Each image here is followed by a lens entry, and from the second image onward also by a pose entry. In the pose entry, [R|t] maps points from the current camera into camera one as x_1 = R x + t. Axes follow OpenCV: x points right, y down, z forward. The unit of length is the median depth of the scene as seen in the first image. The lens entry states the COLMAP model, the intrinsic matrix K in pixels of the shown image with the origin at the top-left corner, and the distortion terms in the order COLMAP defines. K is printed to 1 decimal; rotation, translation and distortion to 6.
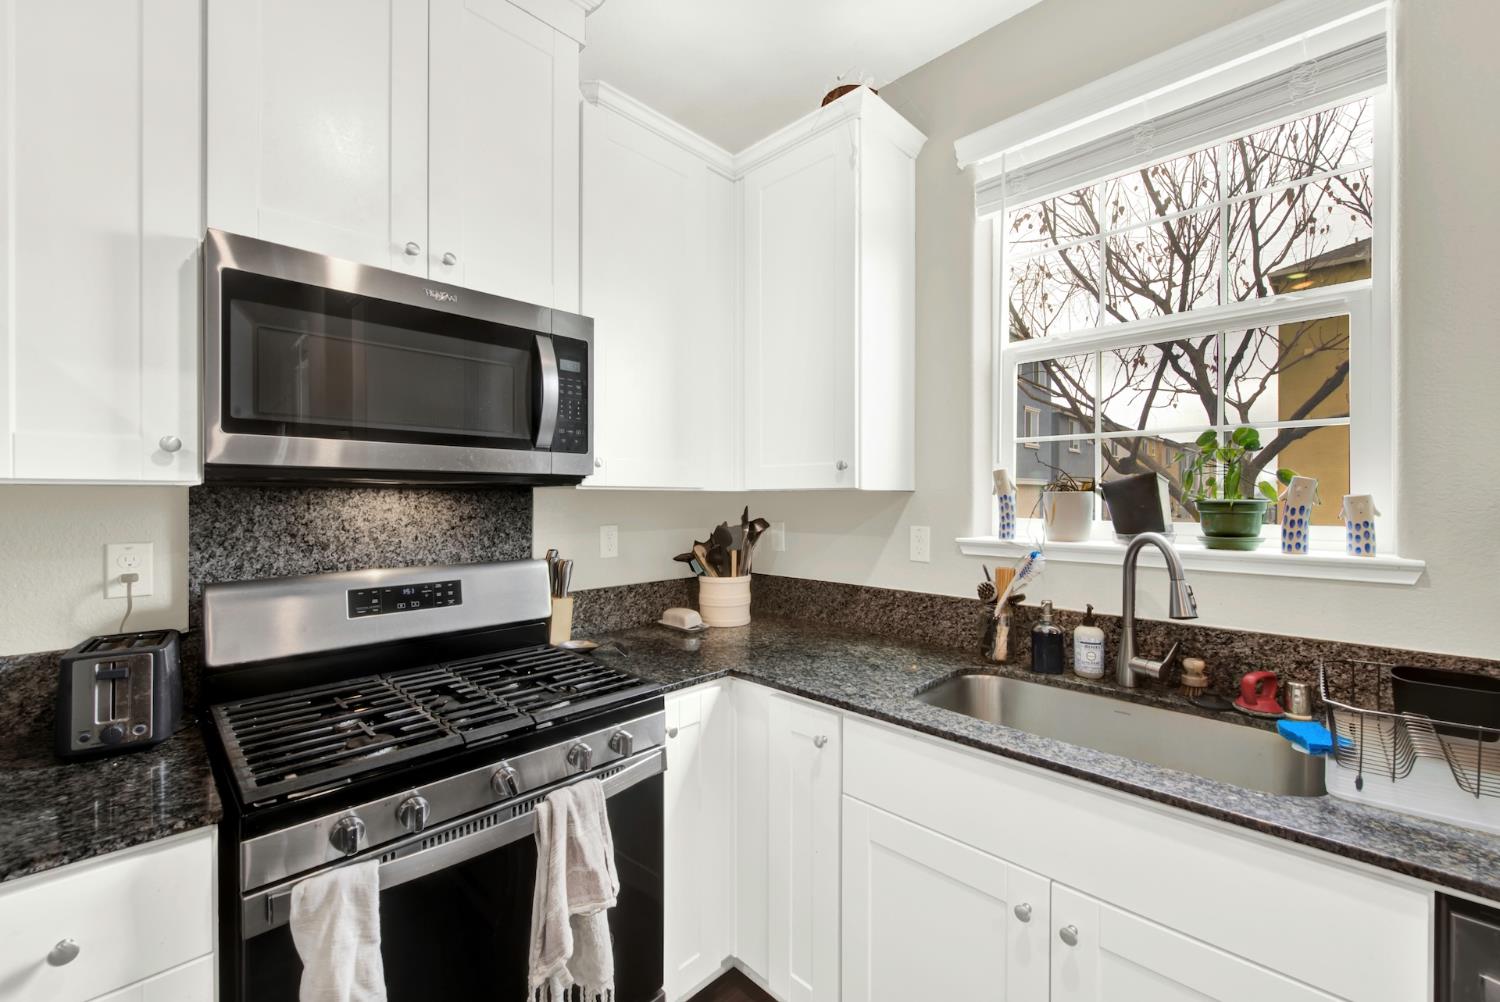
lens RADIAL K [[610.4, 0, 752.2], [0, 610.4, 502.5], [0, 0, 1]] dist [-0.000741, -0.000726]
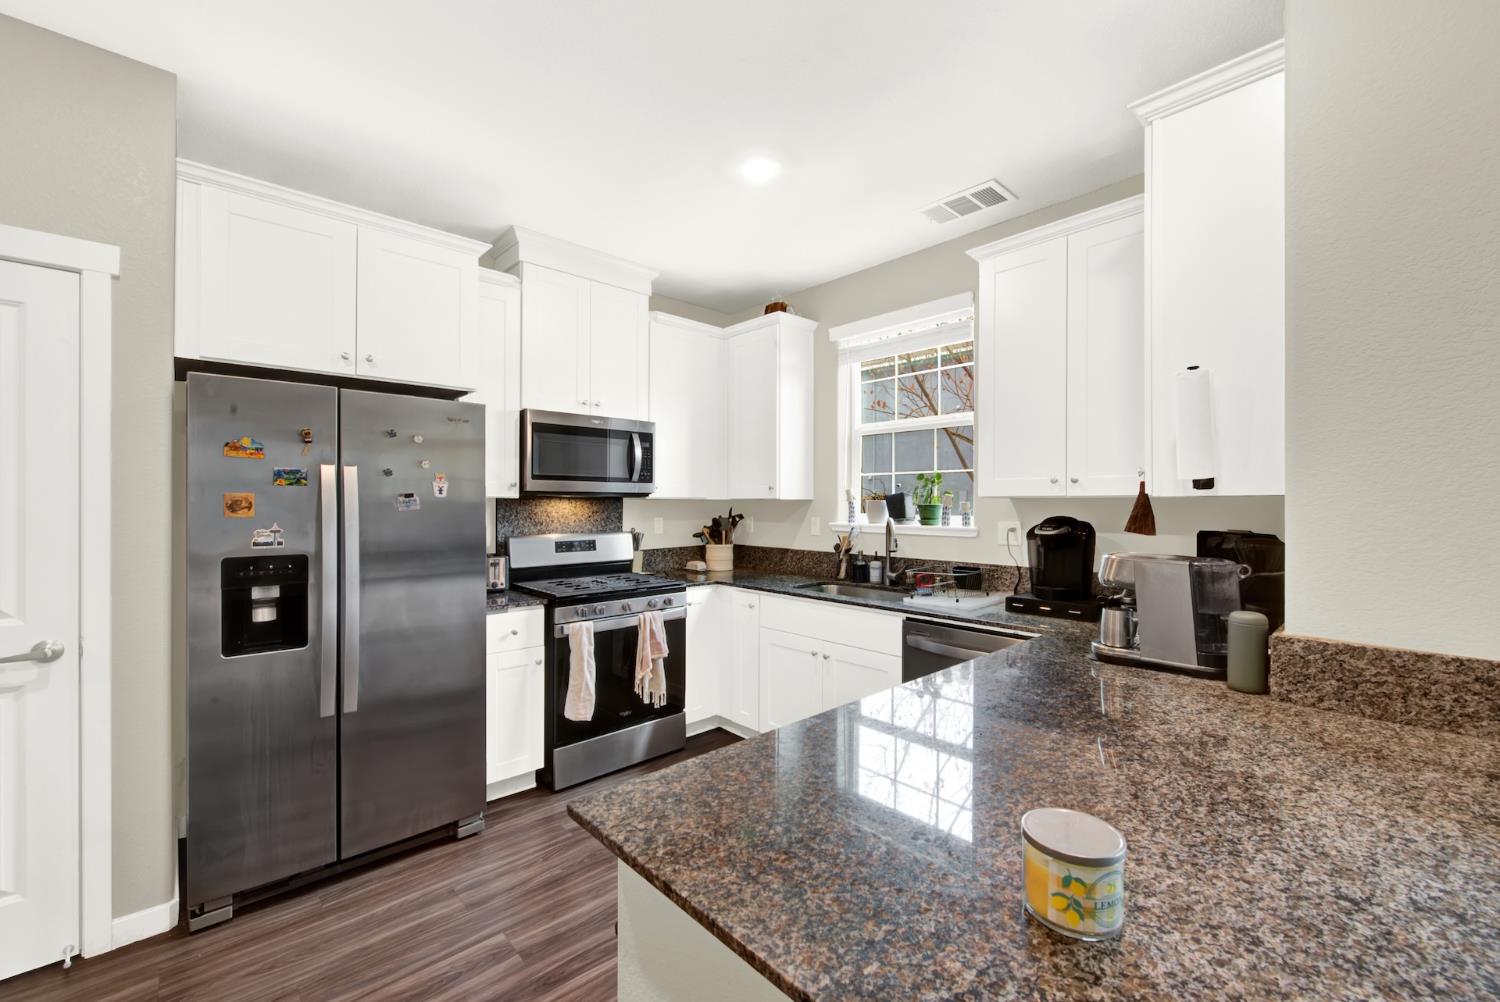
lens RADIAL K [[610.4, 0, 752.2], [0, 610.4, 502.5], [0, 0, 1]] dist [-0.000741, -0.000726]
pose [[0.998891, 0.000974, -0.047077, 0.199478], [-0.001382, 0.999962, -0.008619, 0.009557], [0.047066, 0.008675, 0.998854, -1.207177]]
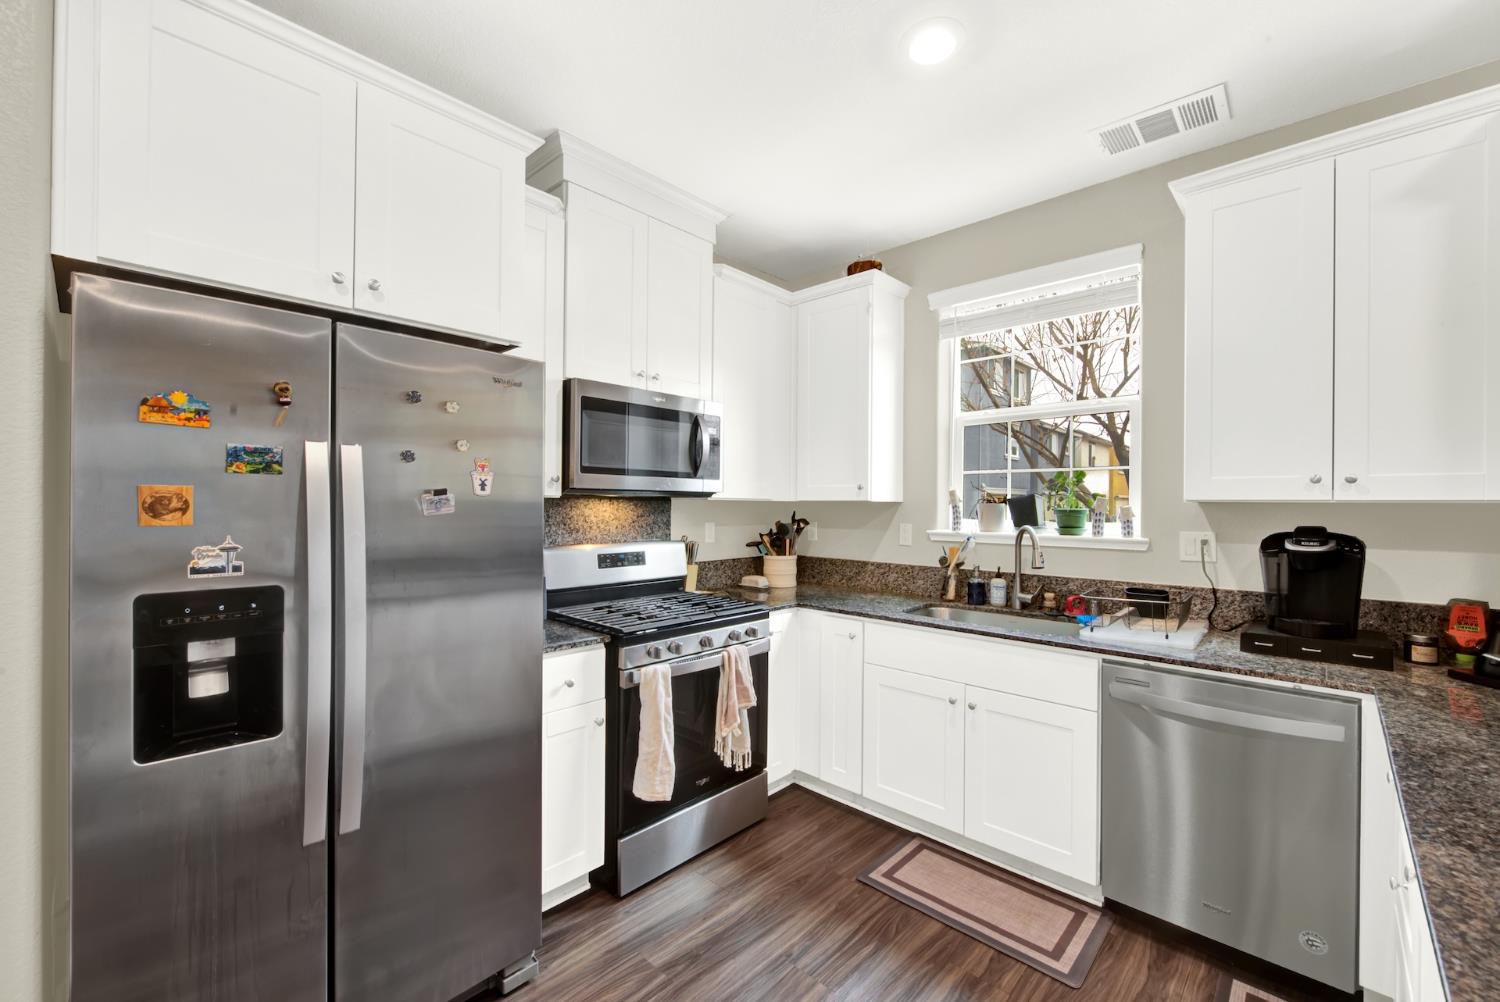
lens RADIAL K [[612.8, 0, 752.1], [0, 612.8, 506.1], [0, 0, 1]] dist [-0.002494, -0.000582]
pose [[0.999695, 0.008093, 0.023328, -0.212989], [-0.007970, 0.999954, -0.005370, 0.004980], [-0.023370, 0.005182, 0.999713, -0.769178]]
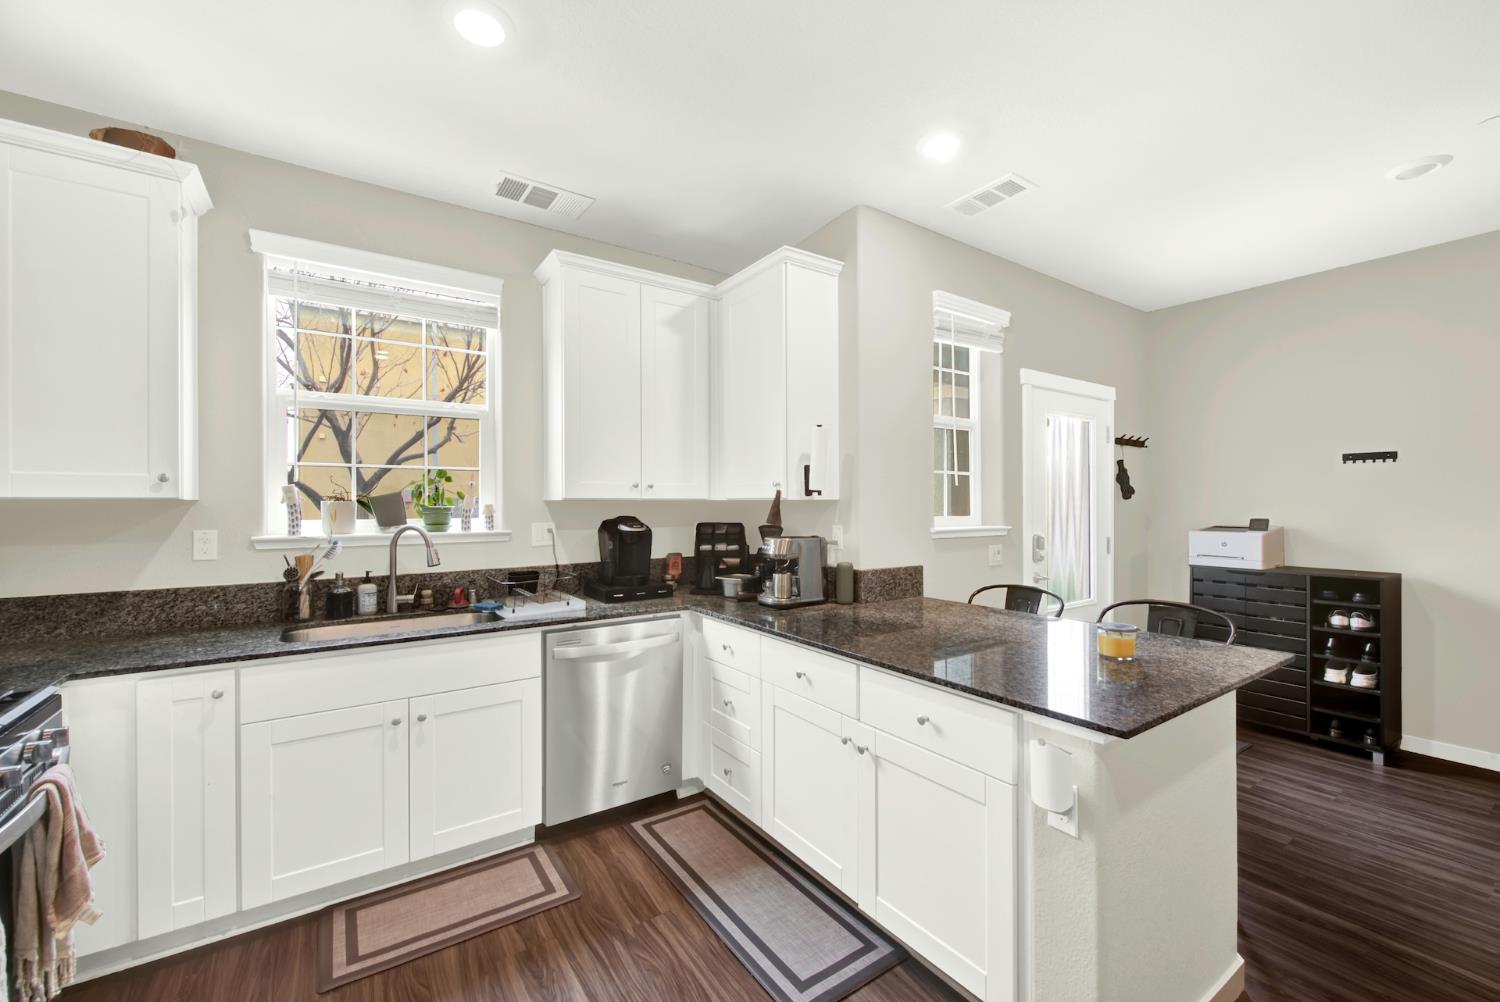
lens RADIAL K [[604.5, 0, 764.9], [0, 604.5, 505.4], [0, 0, 1]] dist [-0.006490, -0.000203]
pose [[0.179505, -0.003208, 0.983752, -0.822765], [0.010865, 0.999940, 0.001278, 0.001506], [-0.983697, 0.010459, 0.179529, -0.332218]]
